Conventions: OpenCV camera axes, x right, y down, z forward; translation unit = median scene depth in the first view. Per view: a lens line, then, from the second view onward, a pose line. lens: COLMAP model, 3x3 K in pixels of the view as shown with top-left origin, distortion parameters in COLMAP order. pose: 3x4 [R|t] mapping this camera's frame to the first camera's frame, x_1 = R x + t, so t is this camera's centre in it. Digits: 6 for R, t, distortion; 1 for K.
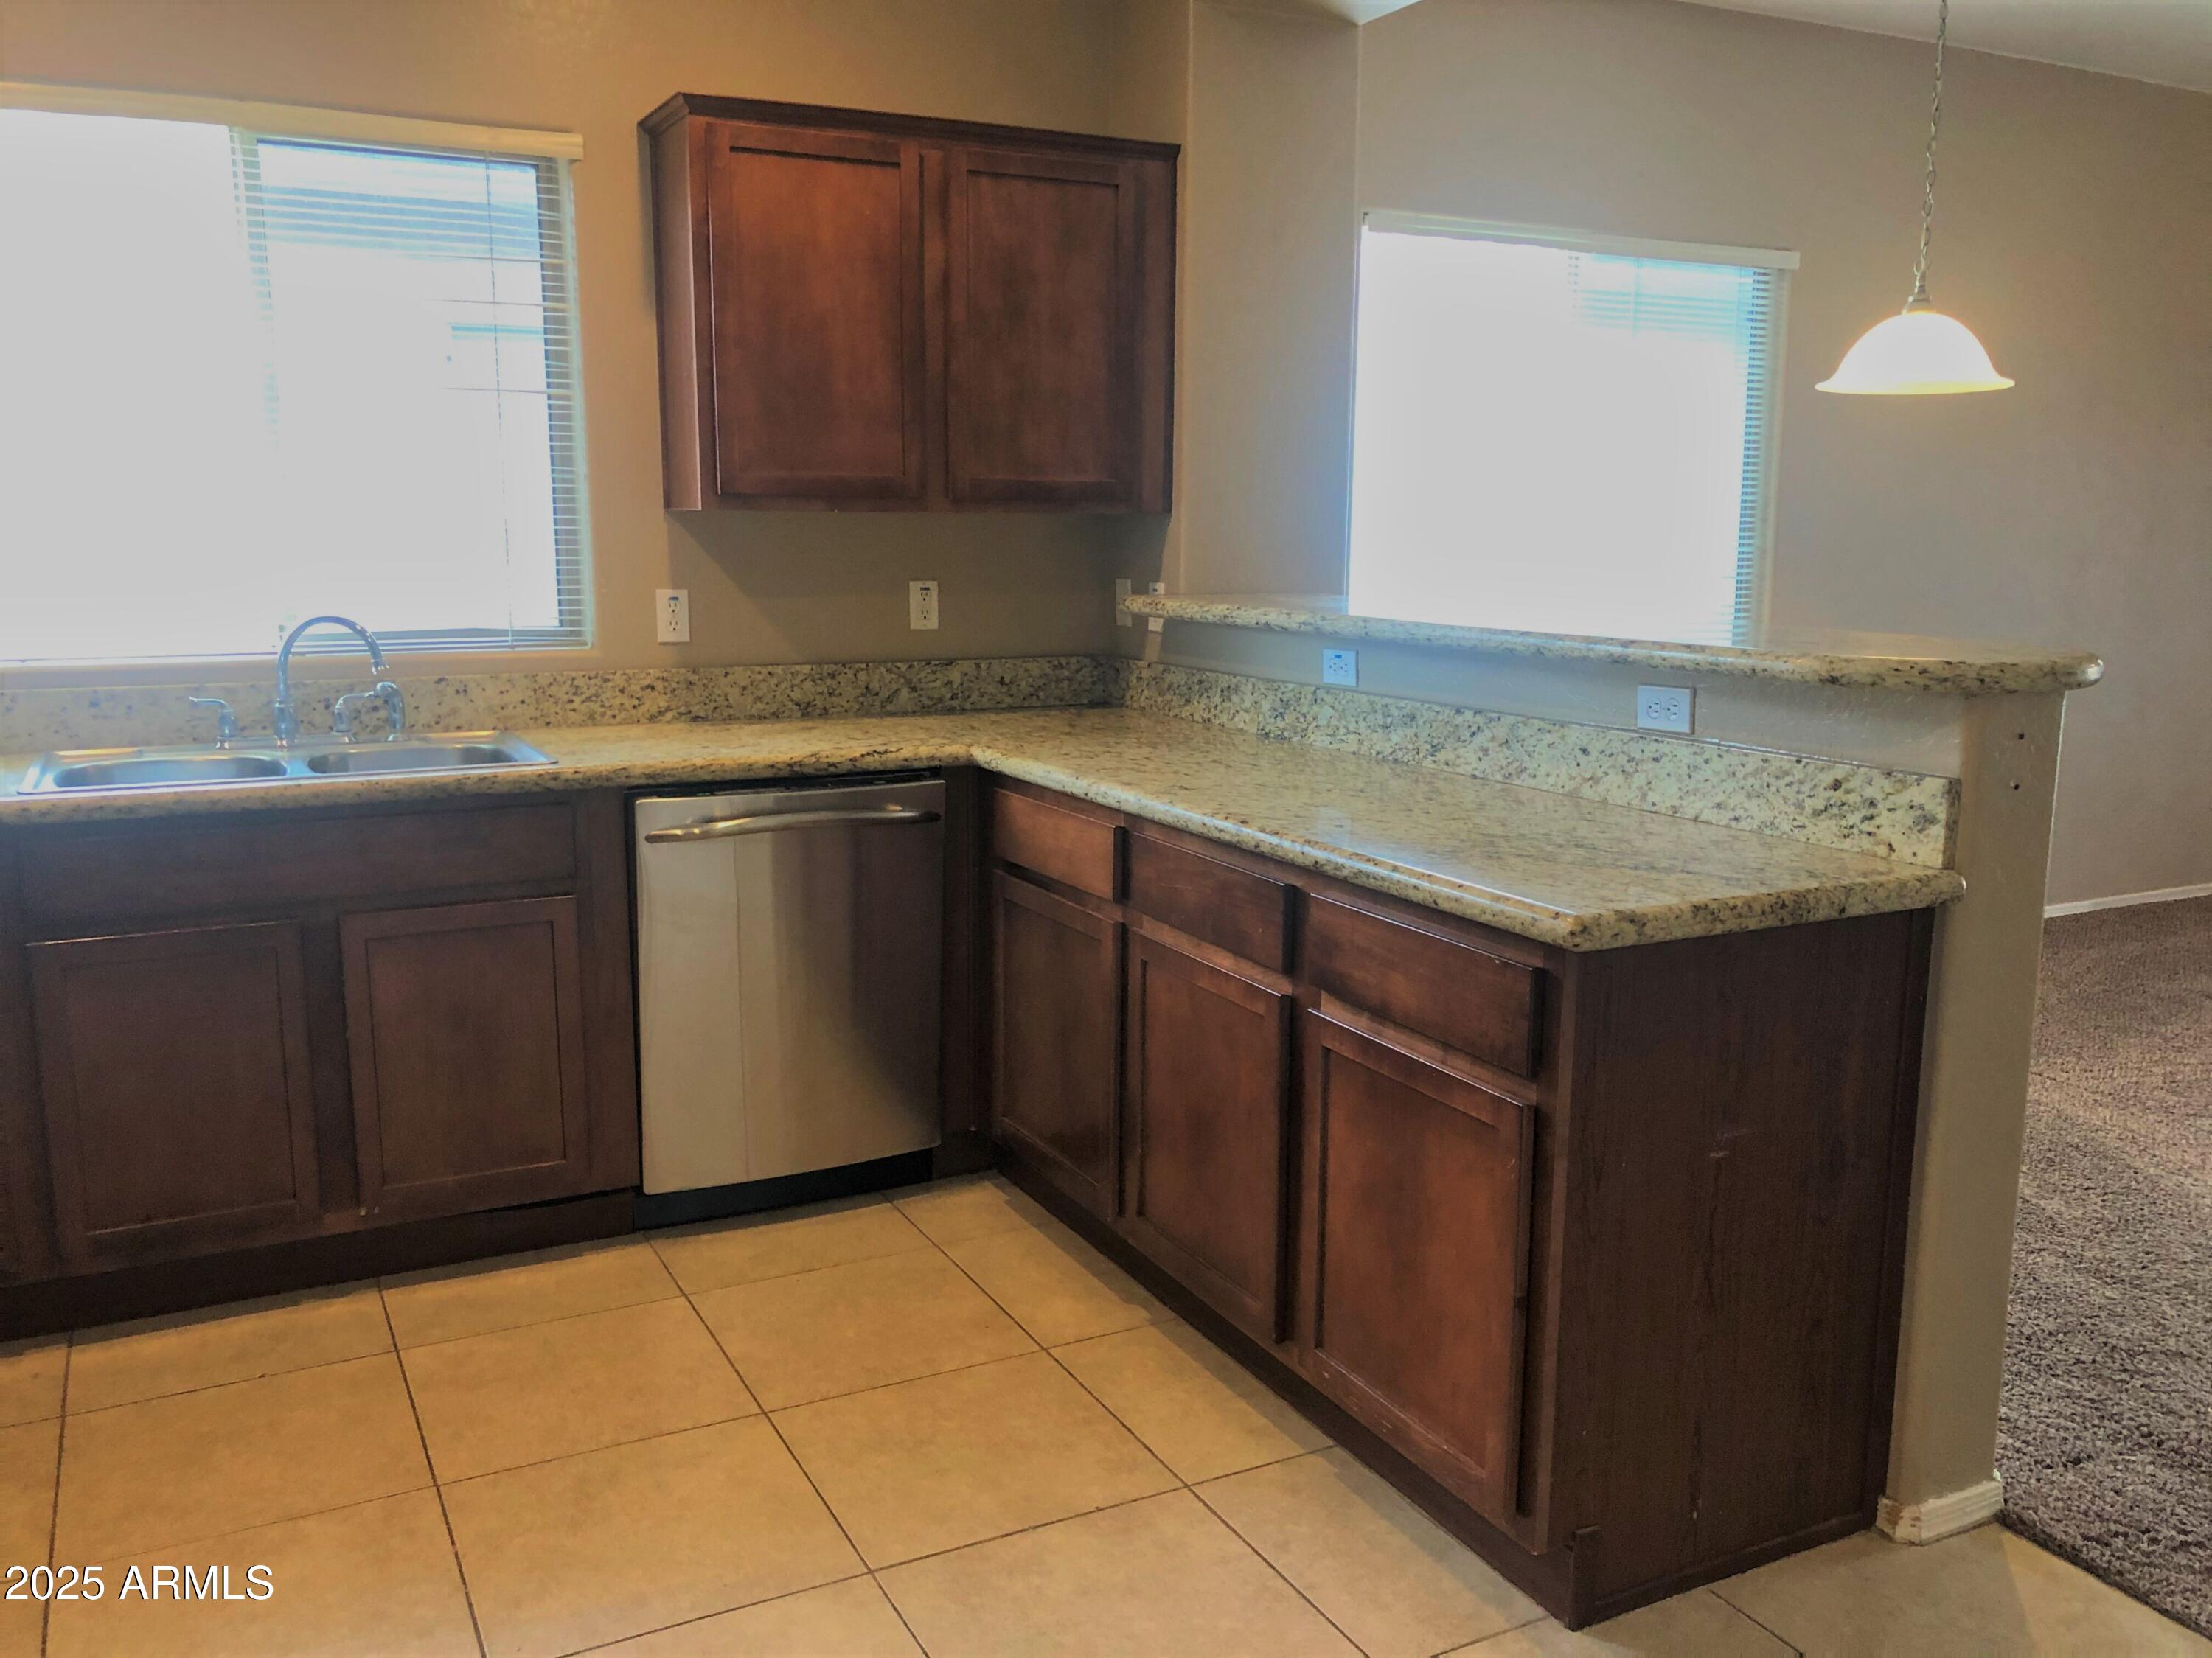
lens RADIAL K [[1763.6, 0, 1108.5], [0, 1763.6, 829.1], [0, 0, 1]] dist [-0.016934, 0.004685]
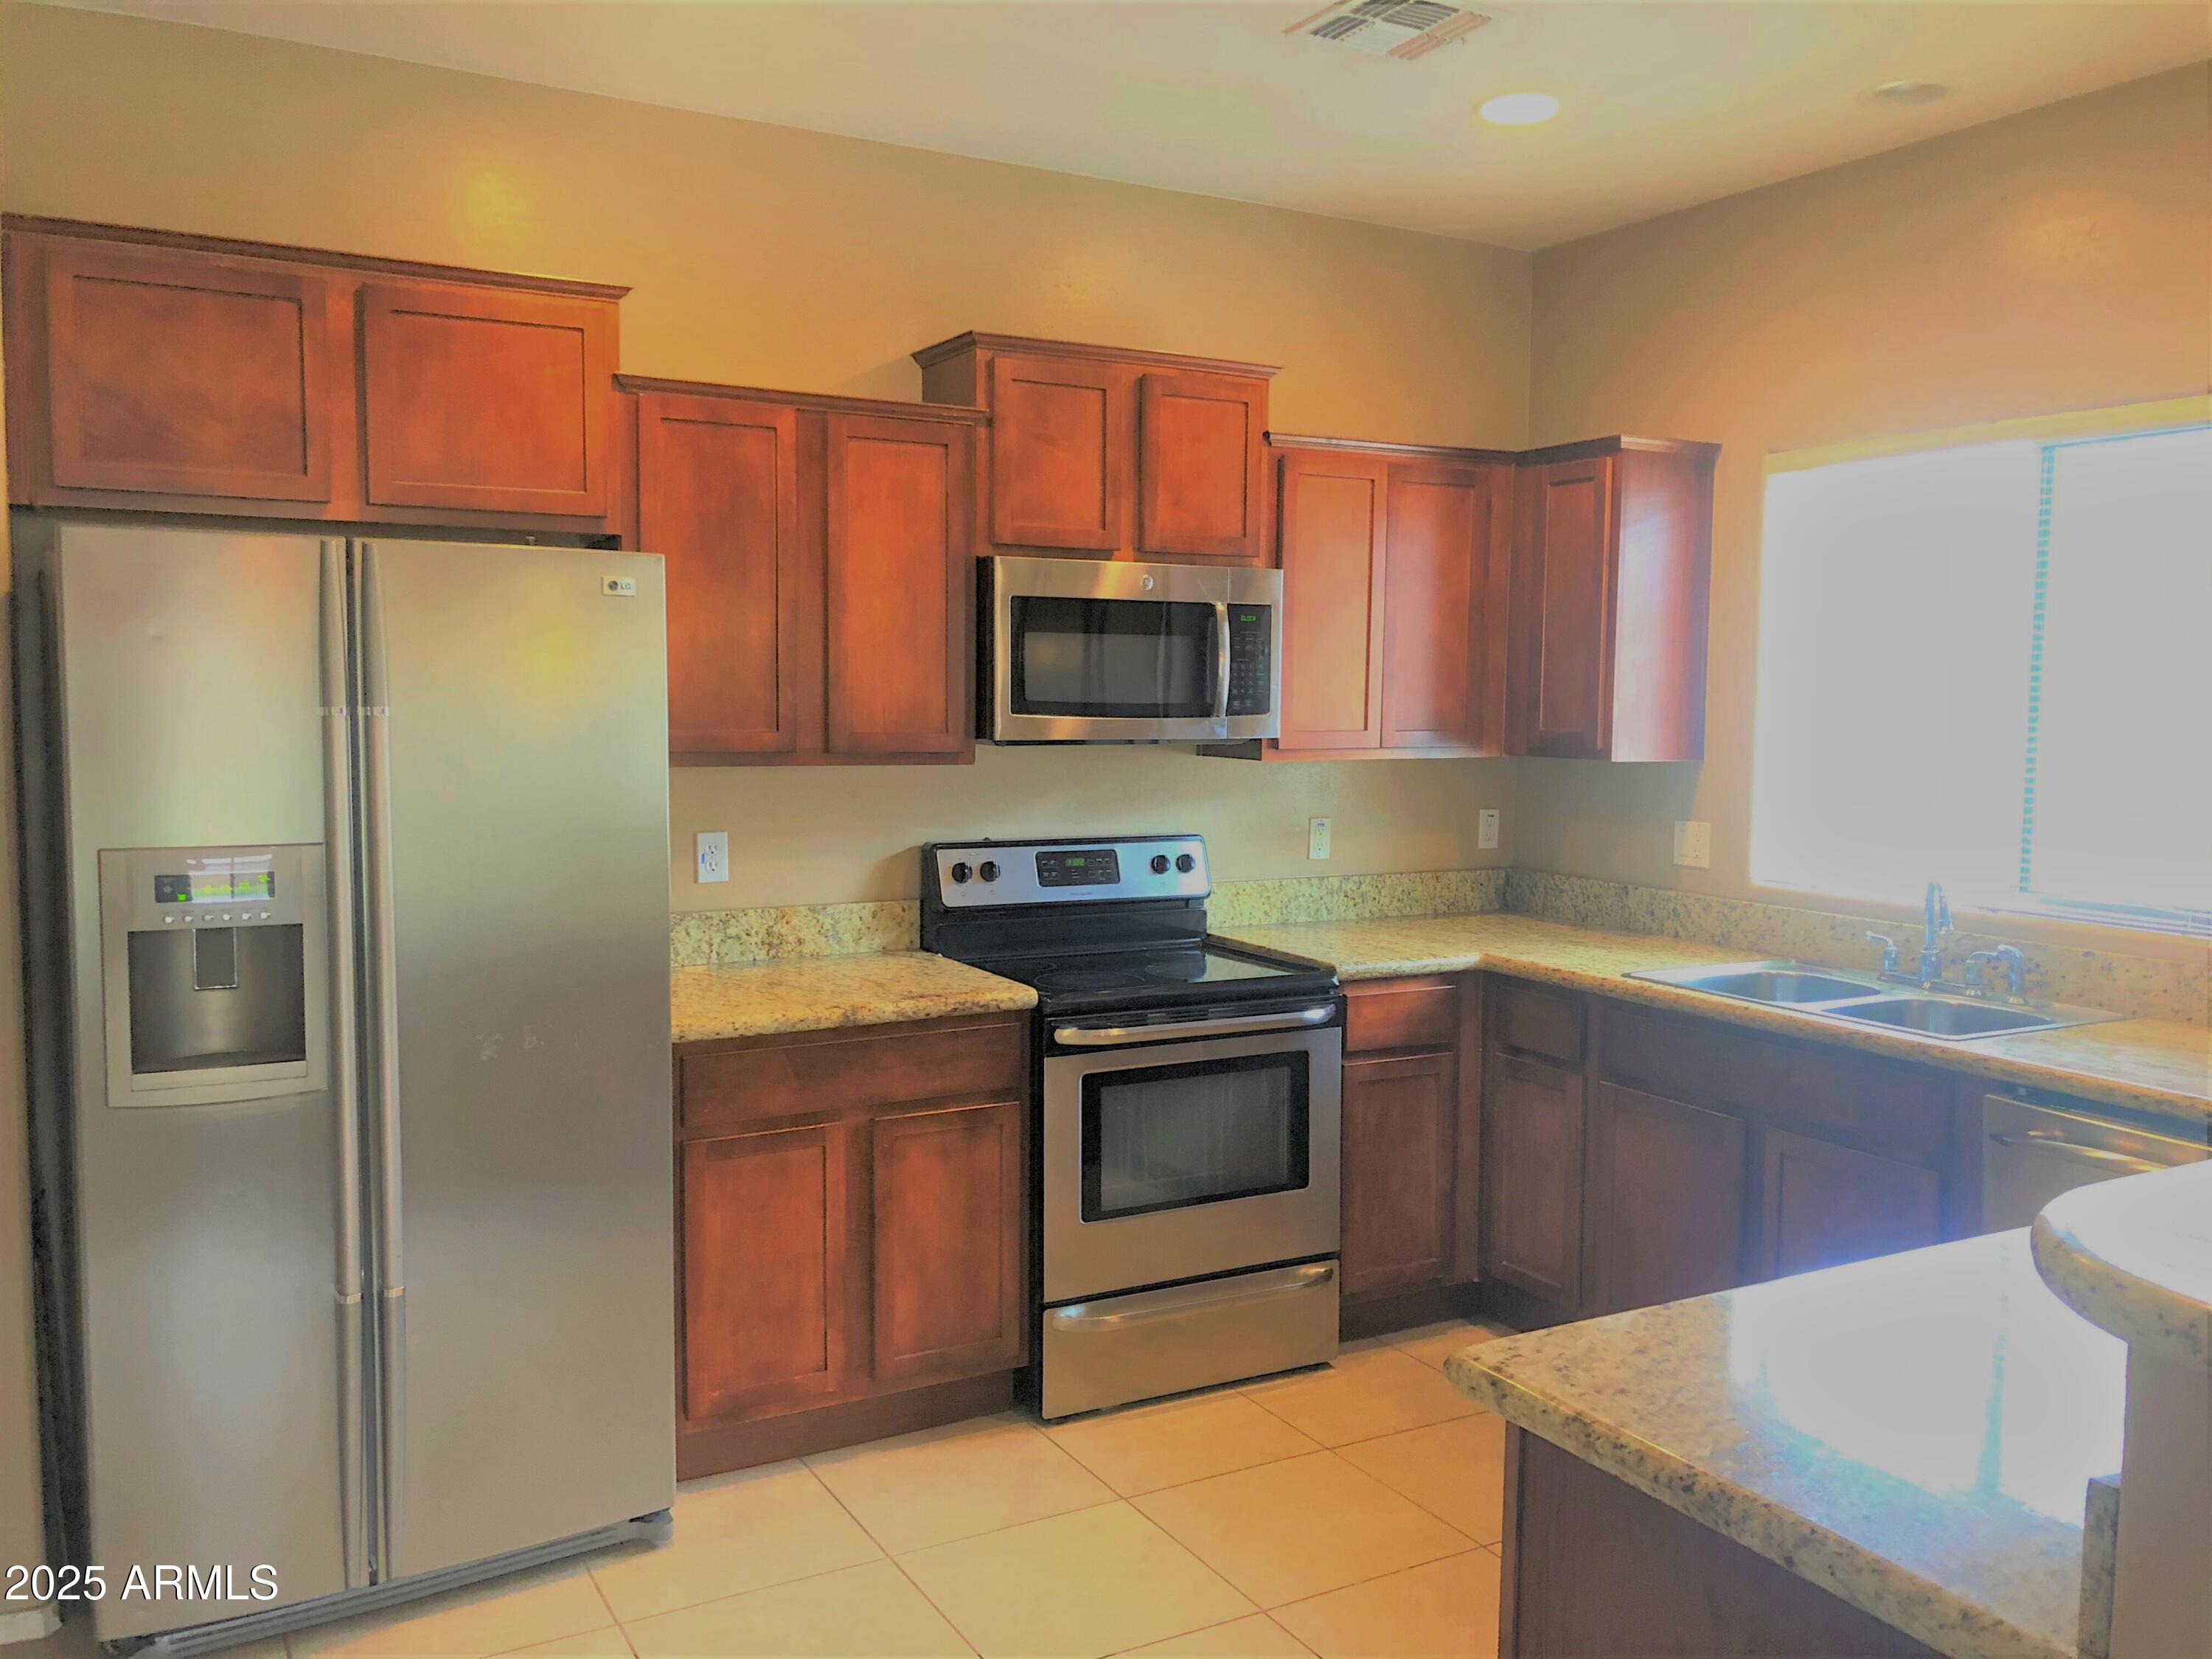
lens RADIAL K [[1763.8, 0, 1127.1], [0, 1763.8, 812.1], [0, 0, 1]] dist [-0.016934, 0.004685]
pose [[0.055763, 0.061134, -0.996571, 0.976050], [-0.186949, 0.981110, 0.049725, -0.191103], [0.980786, 0.183535, 0.066139, 0.677994]]
